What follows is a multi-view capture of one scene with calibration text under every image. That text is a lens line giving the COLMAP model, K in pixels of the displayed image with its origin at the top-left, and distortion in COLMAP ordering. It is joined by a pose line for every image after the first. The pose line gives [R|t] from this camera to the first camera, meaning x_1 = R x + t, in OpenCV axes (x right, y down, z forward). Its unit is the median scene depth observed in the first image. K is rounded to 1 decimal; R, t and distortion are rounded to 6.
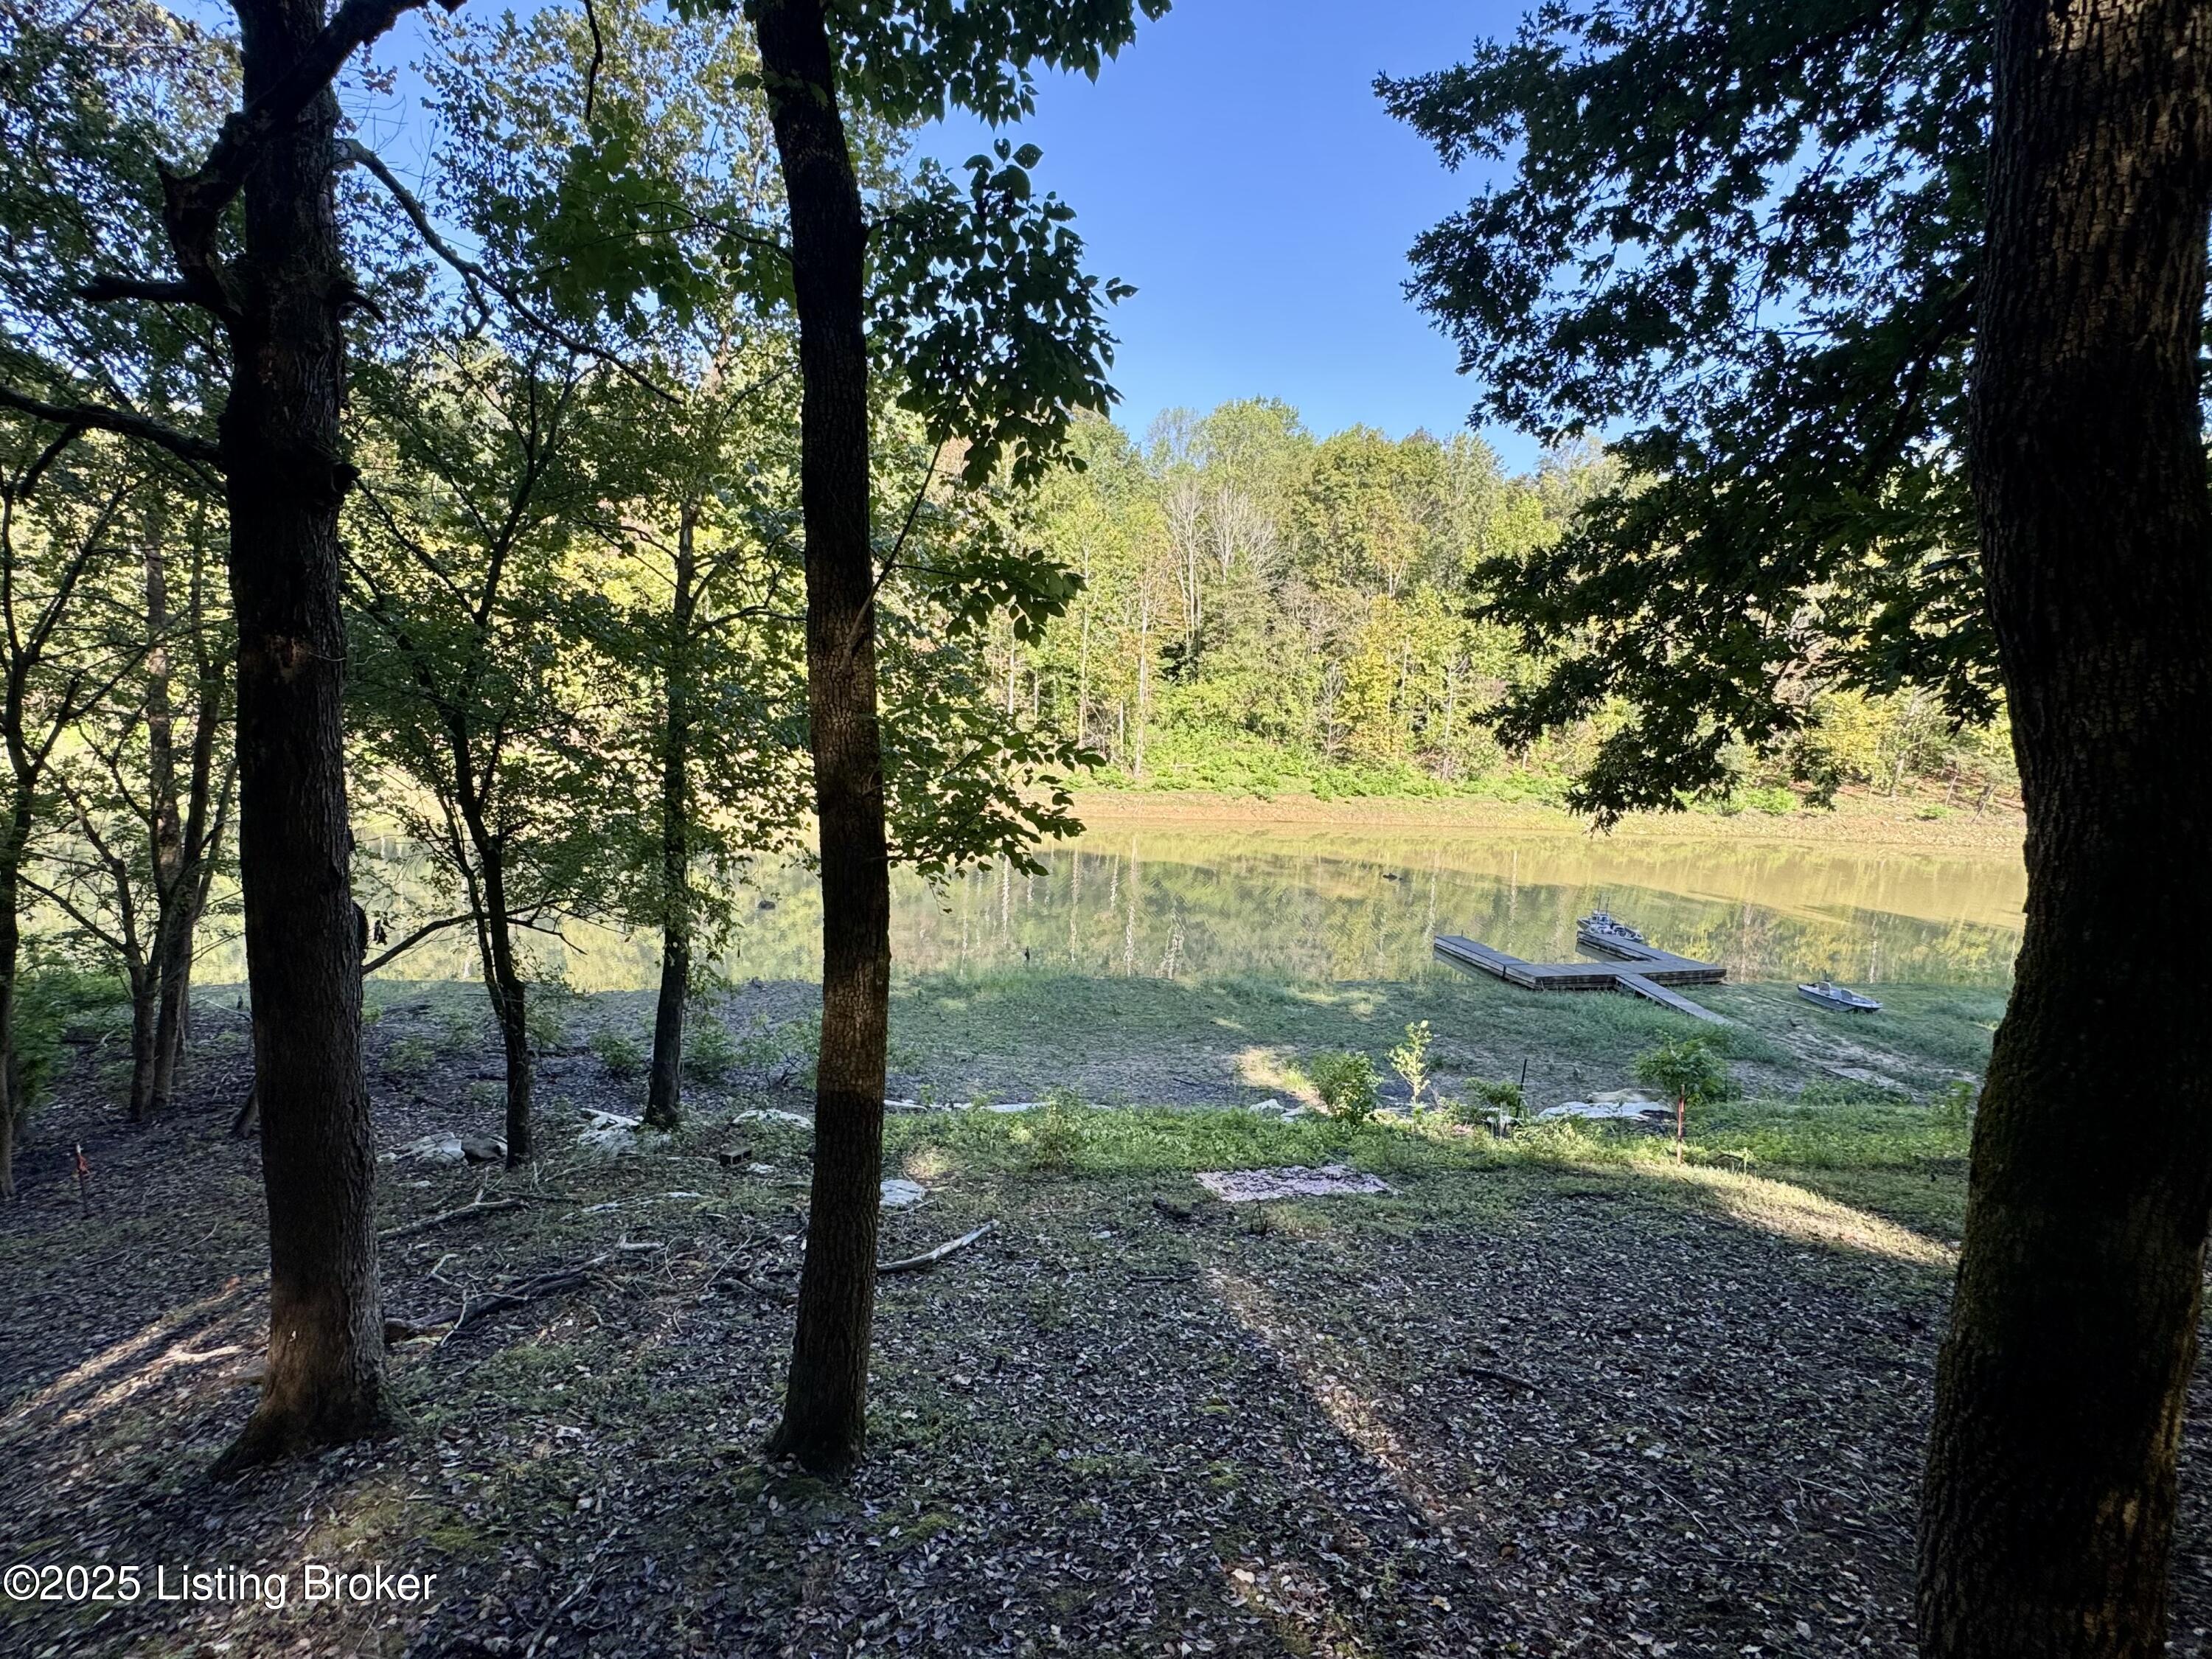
lens RADIAL K [[1053.1, 0, 1106.0], [0, 1053.1, 829.5], [0, 0, 1]] dist [-0.002713, 0.000846]
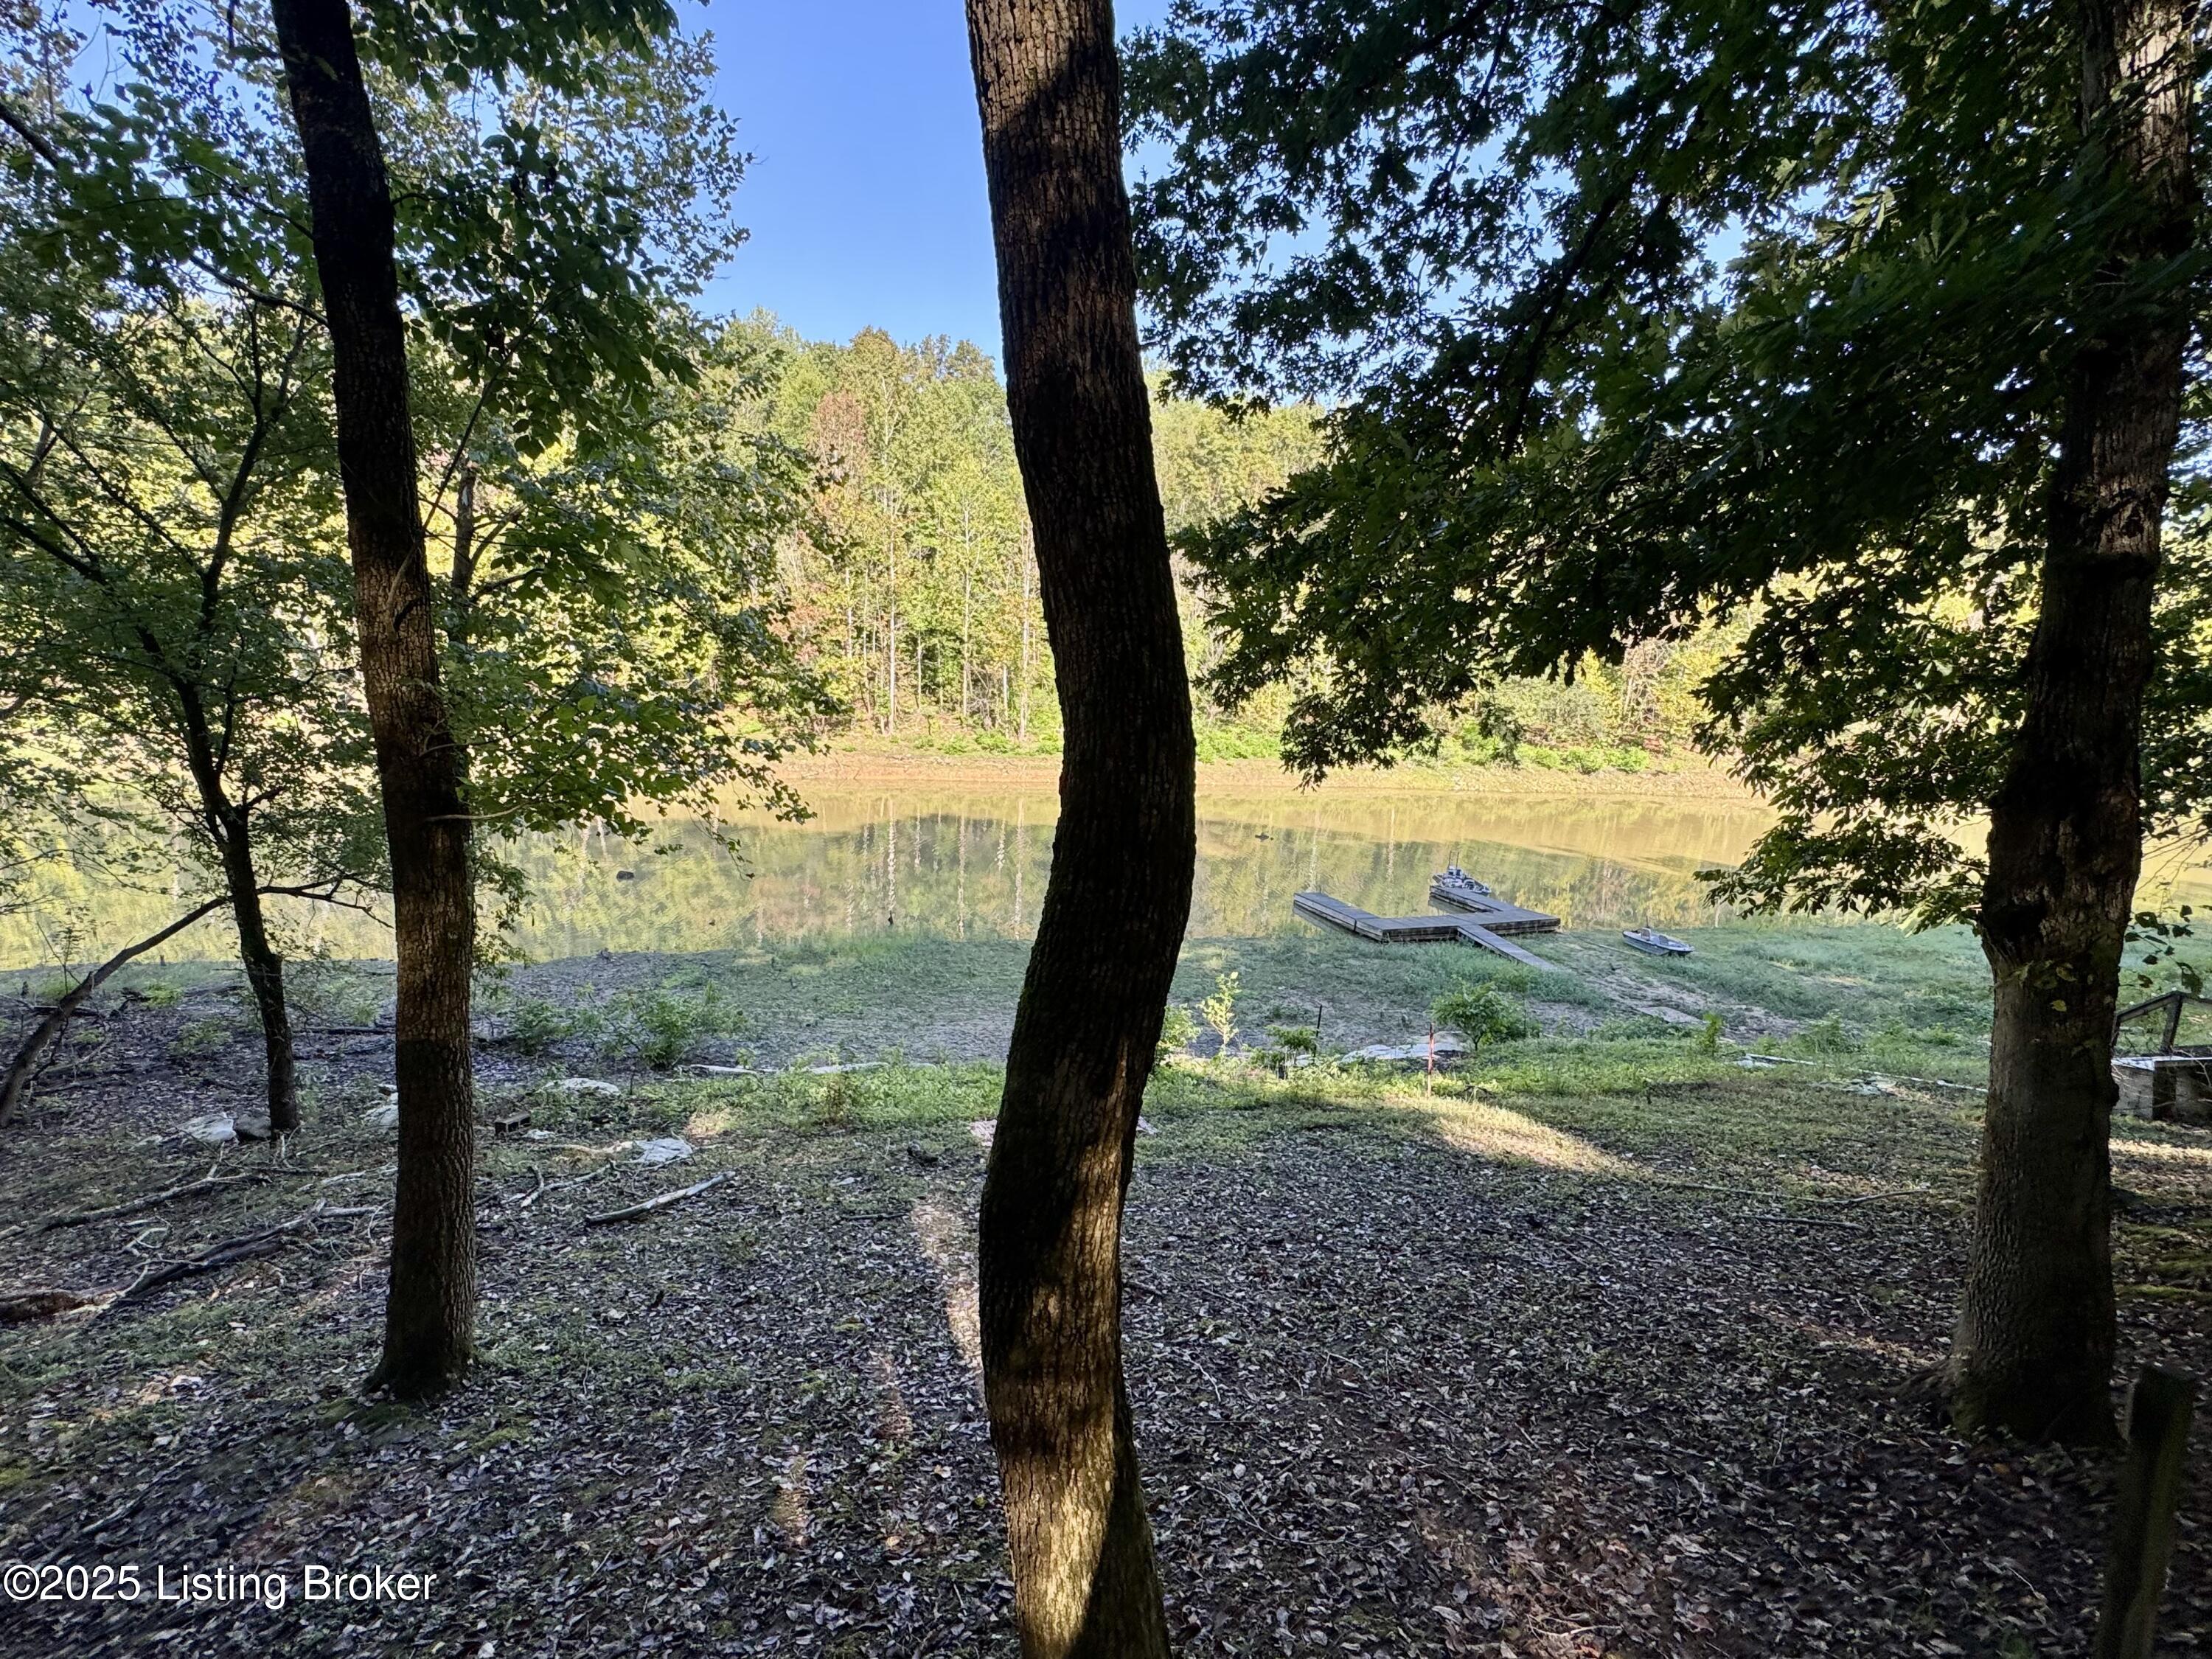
lens RADIAL K [[1053.1, 0, 1106.0], [0, 1053.1, 829.5], [0, 0, 1]] dist [-0.002713, 0.000846]
pose [[0.996010, -0.015131, 0.087947, 0.154649], [0.012152, 0.999337, 0.034310, 0.004940], [-0.088408, -0.033104, 0.995534, -0.043060]]
